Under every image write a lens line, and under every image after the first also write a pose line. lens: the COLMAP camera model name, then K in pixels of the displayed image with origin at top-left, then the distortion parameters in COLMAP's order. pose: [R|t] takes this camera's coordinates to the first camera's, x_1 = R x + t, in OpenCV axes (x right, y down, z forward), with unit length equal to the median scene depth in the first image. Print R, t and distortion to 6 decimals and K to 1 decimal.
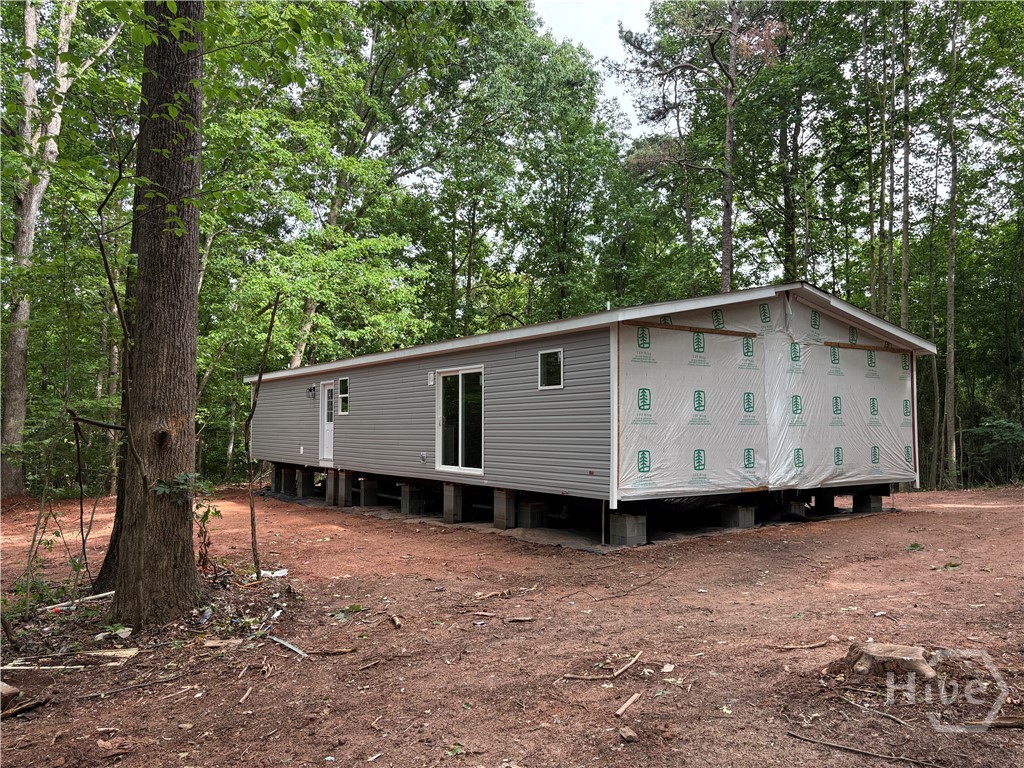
lens RADIAL K [[780.3, 0, 512.0], [0, 780.3, 384.0], [0, 0, 1]] dist [0.001818, 0.000174]
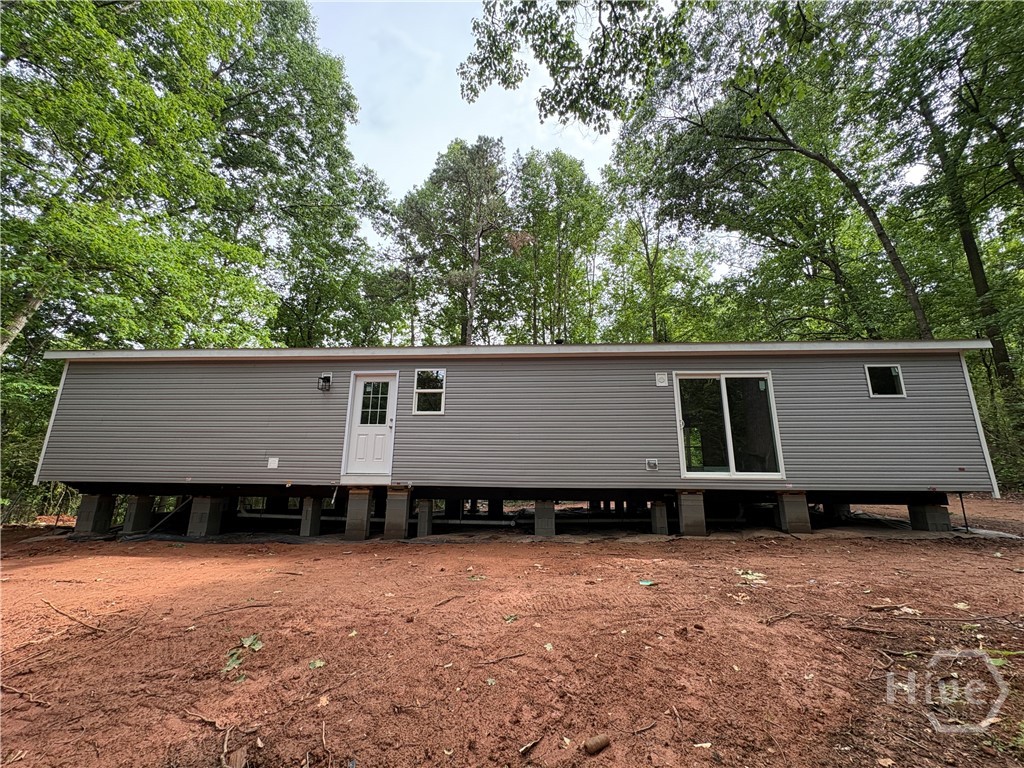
lens RADIAL K [[409.0, 0, 512.0], [0, 409.0, 384.0], [0, 0, 1]] dist [-0.001664, 0.000092]
pose [[0.626106, 0.188469, 0.756618, -0.650248], [-0.053290, 0.978423, -0.199622, 0.117454], [-0.777915, 0.084665, 0.622640, 0.907315]]
